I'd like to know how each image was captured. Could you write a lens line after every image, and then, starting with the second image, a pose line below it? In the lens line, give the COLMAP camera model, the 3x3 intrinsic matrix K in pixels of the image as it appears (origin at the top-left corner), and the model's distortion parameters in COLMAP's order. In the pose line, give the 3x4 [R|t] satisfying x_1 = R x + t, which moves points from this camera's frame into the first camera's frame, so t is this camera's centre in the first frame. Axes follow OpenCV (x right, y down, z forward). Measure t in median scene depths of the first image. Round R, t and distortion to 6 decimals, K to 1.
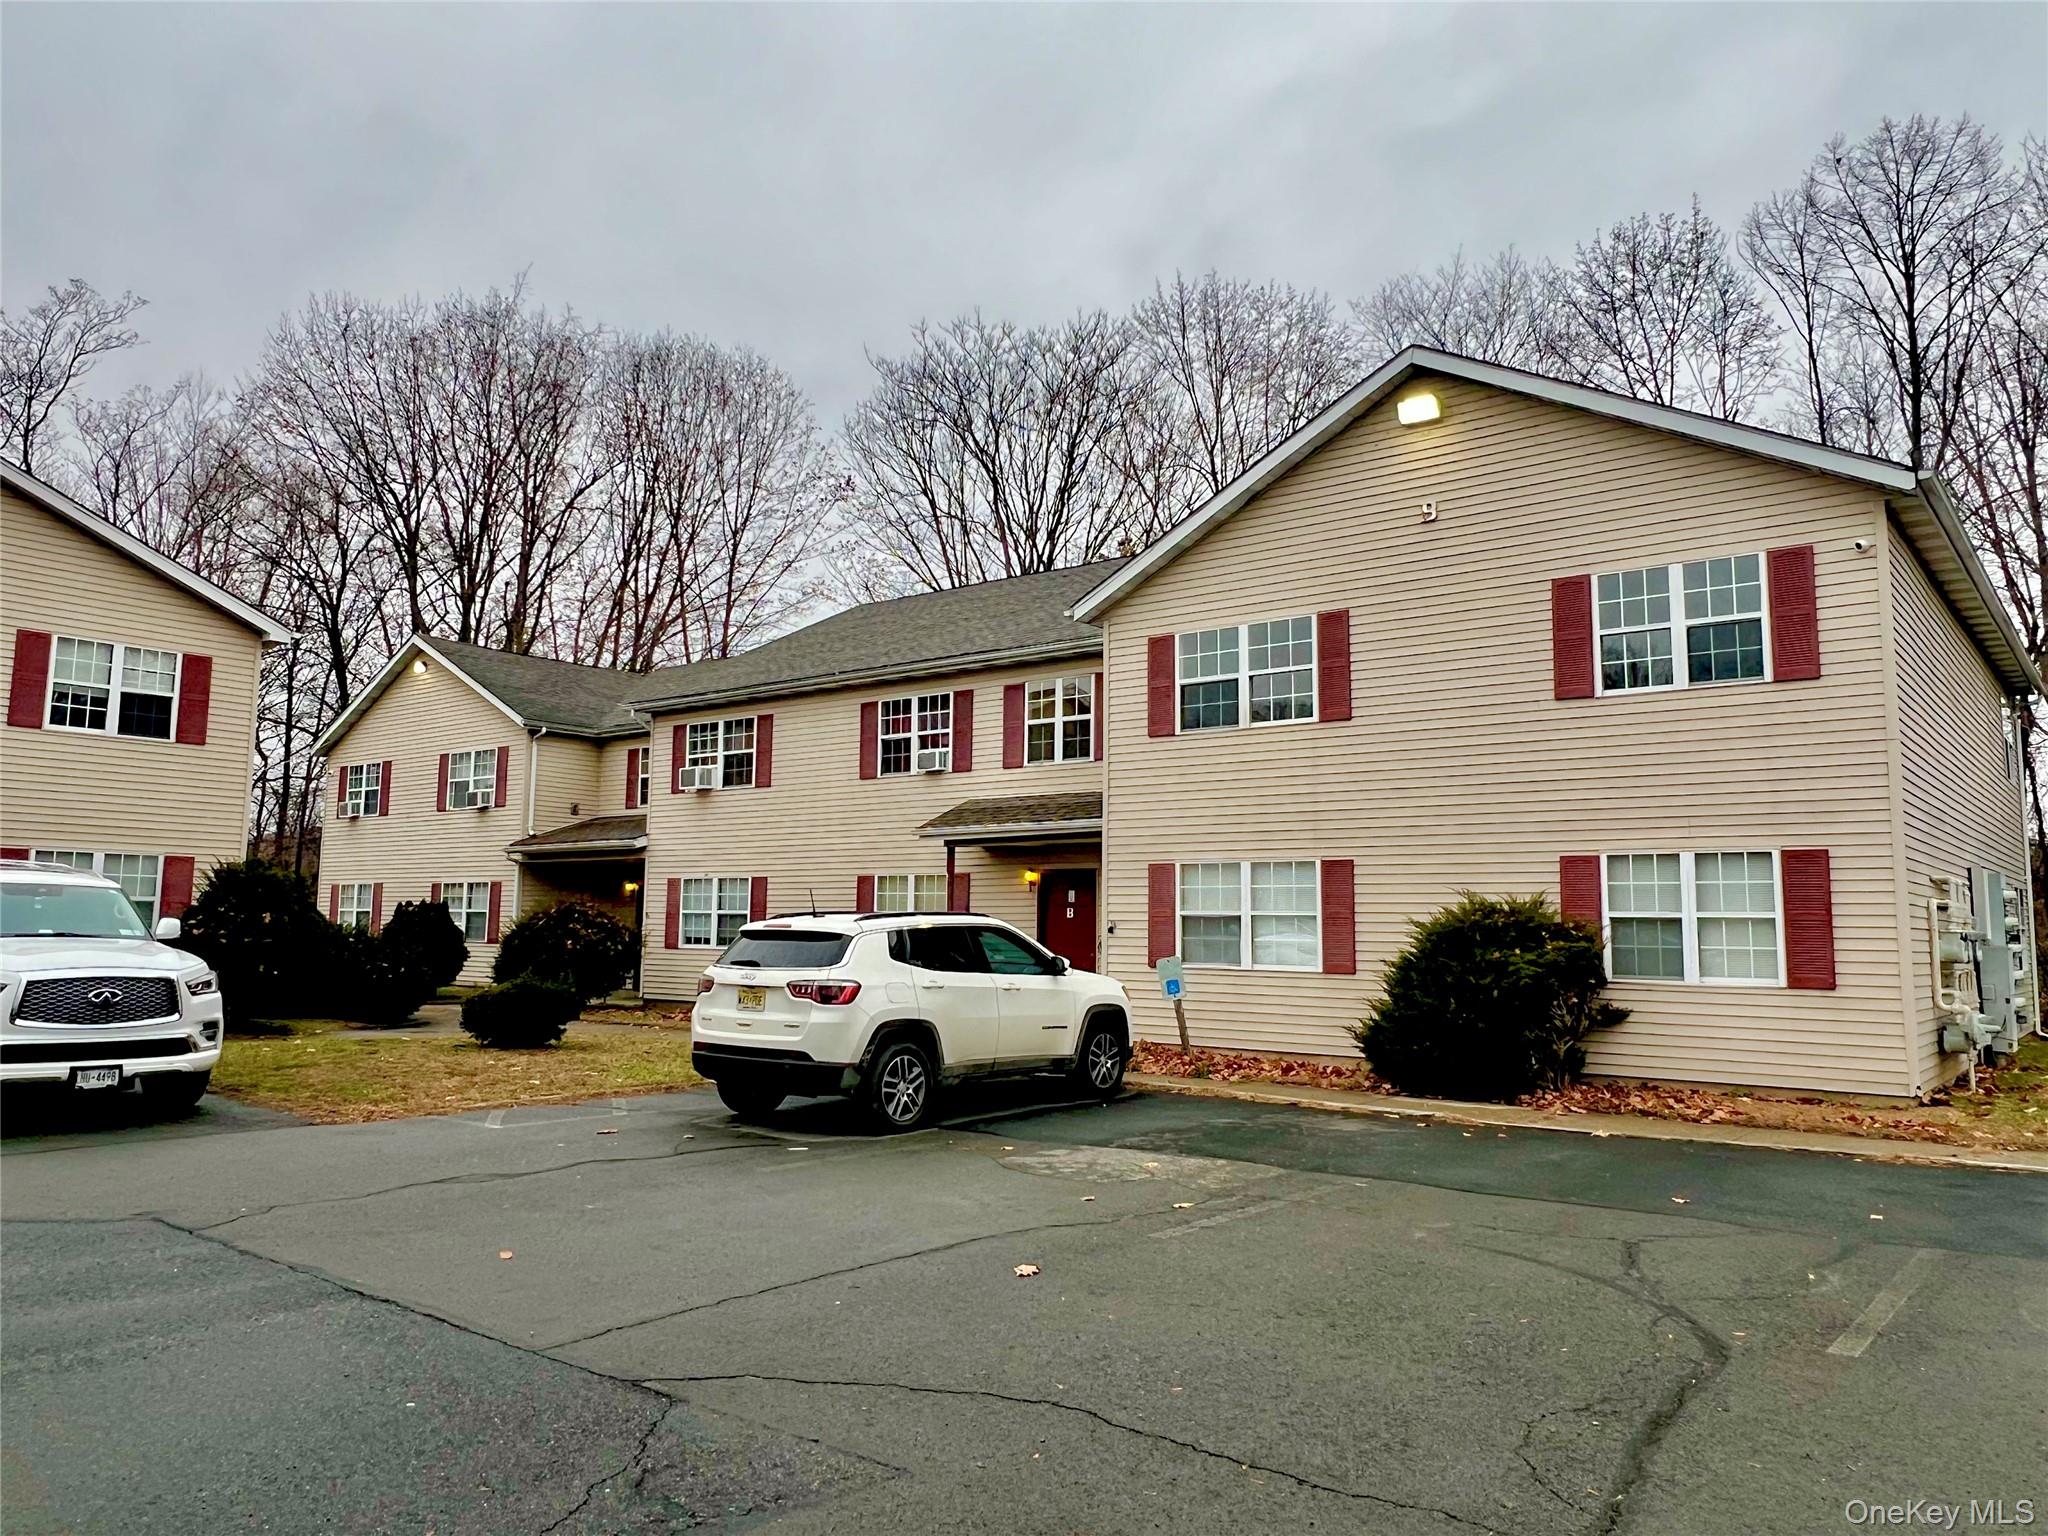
lens RADIAL K [[1428.9, 0, 1029.2], [0, 1428.9, 766.4], [0, 0, 1]] dist [-0.004233, -0.000560]
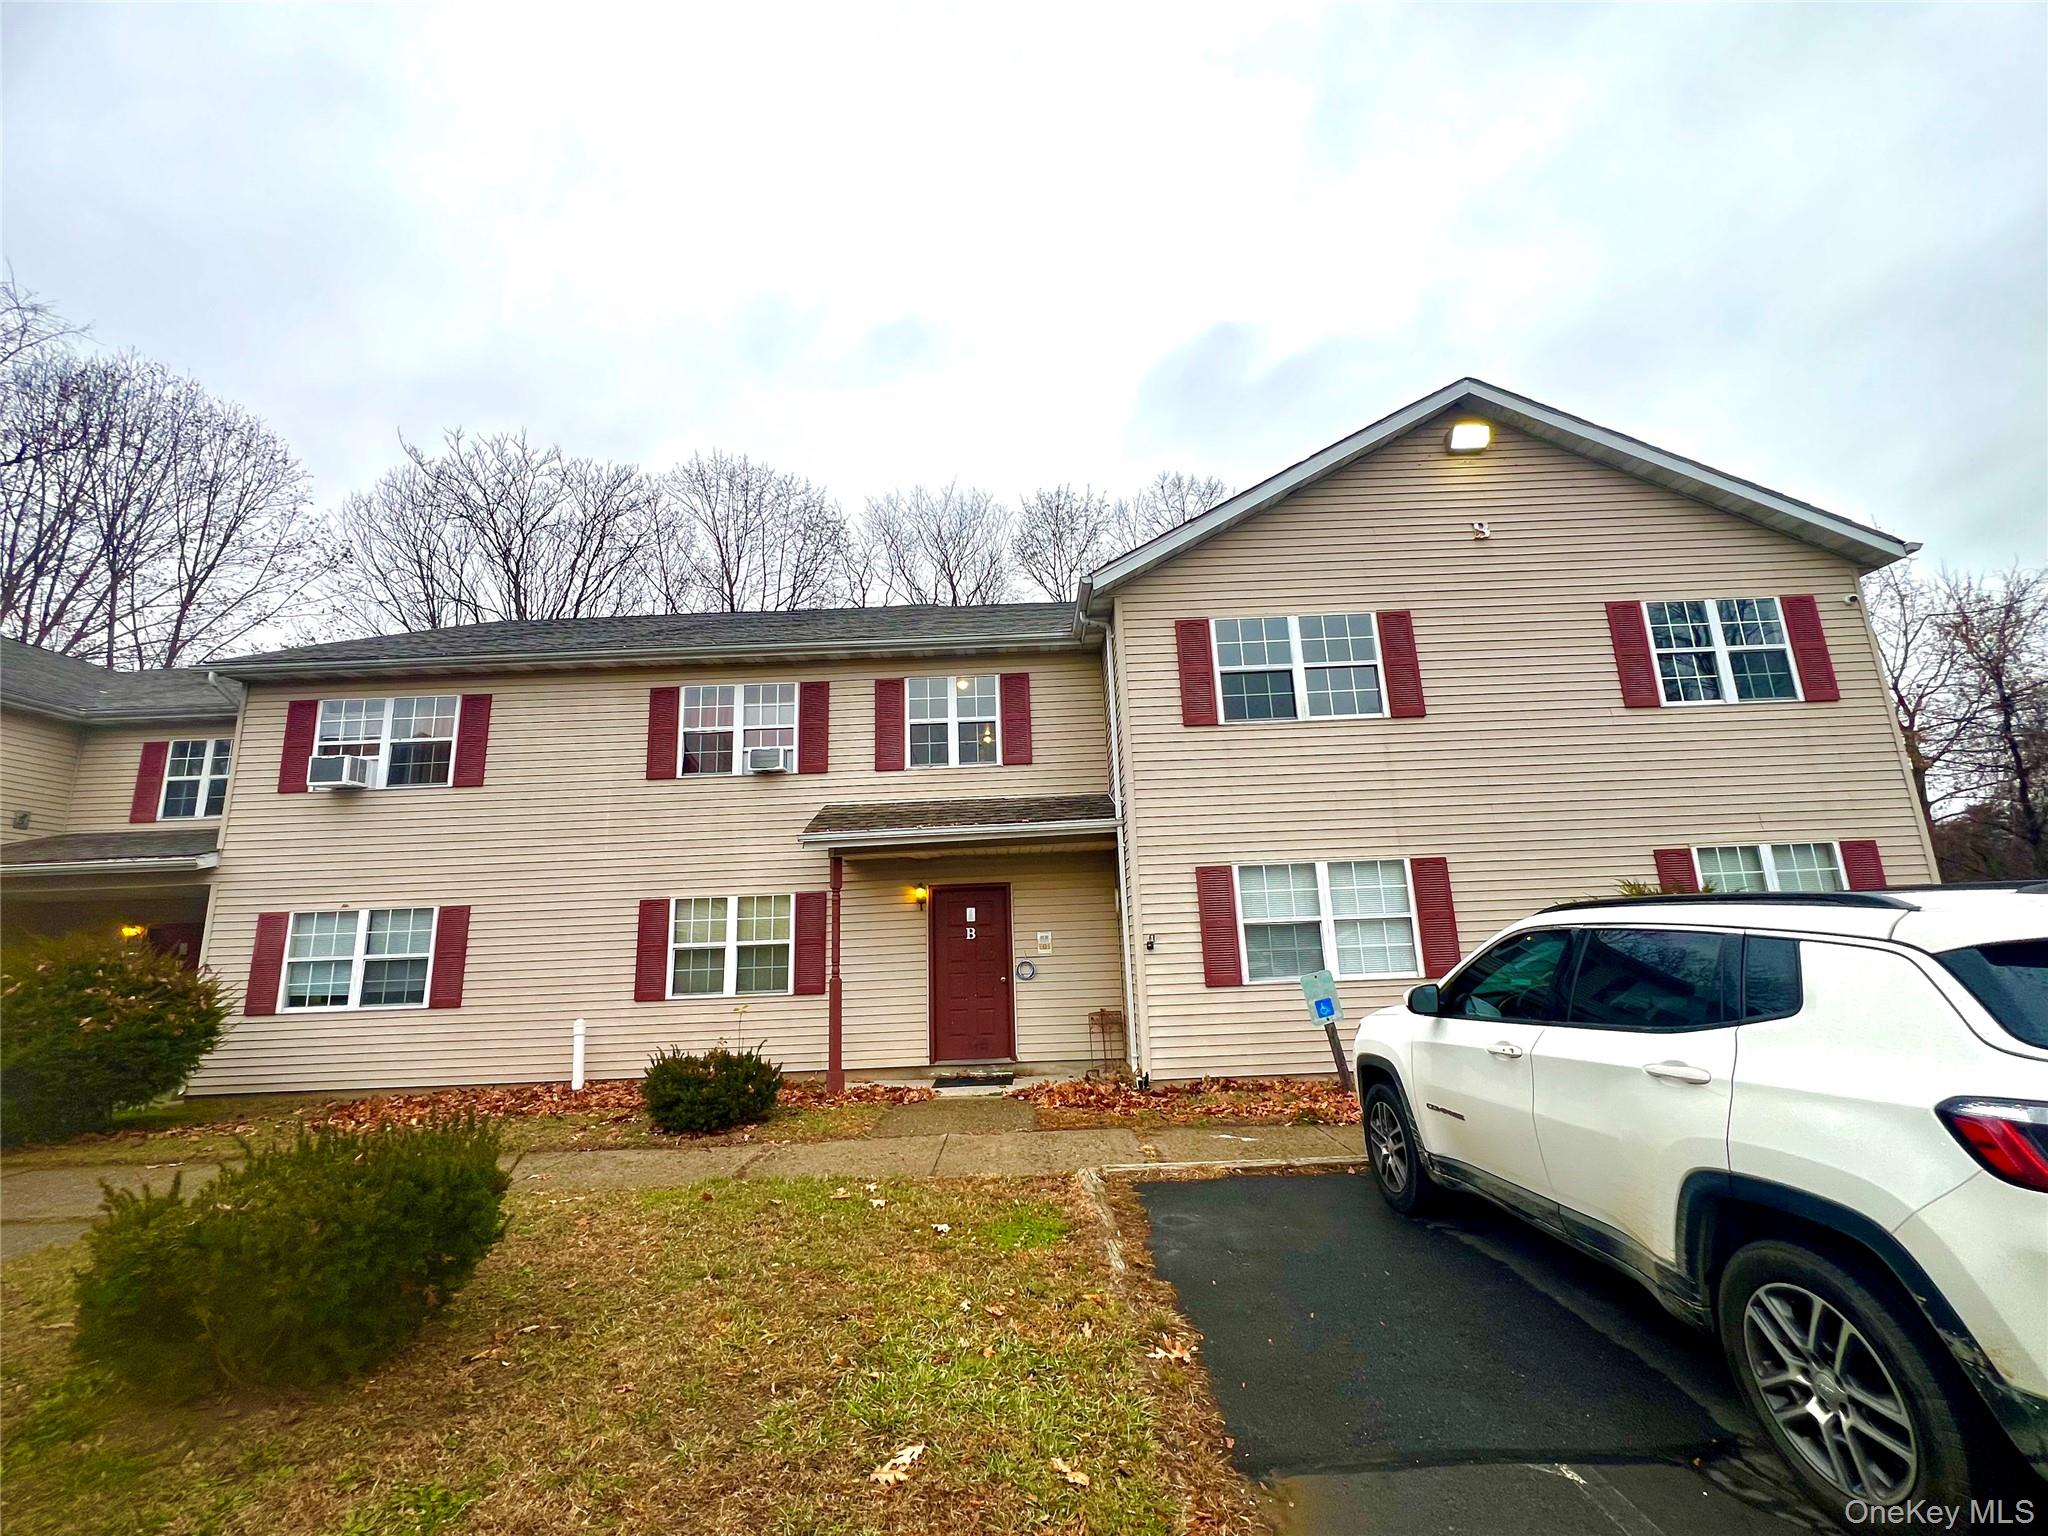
lens RADIAL K [[846.3, 0, 1016.4], [0, 846.3, 765.2], [0, 0, 1]] dist [-0.004040, 0.000727]
pose [[0.788727, 0.089832, 0.608145, -0.276683], [-0.022146, 0.992775, -0.117926, 0.059573], [-0.614345, 0.079543, 0.785018, 0.557498]]
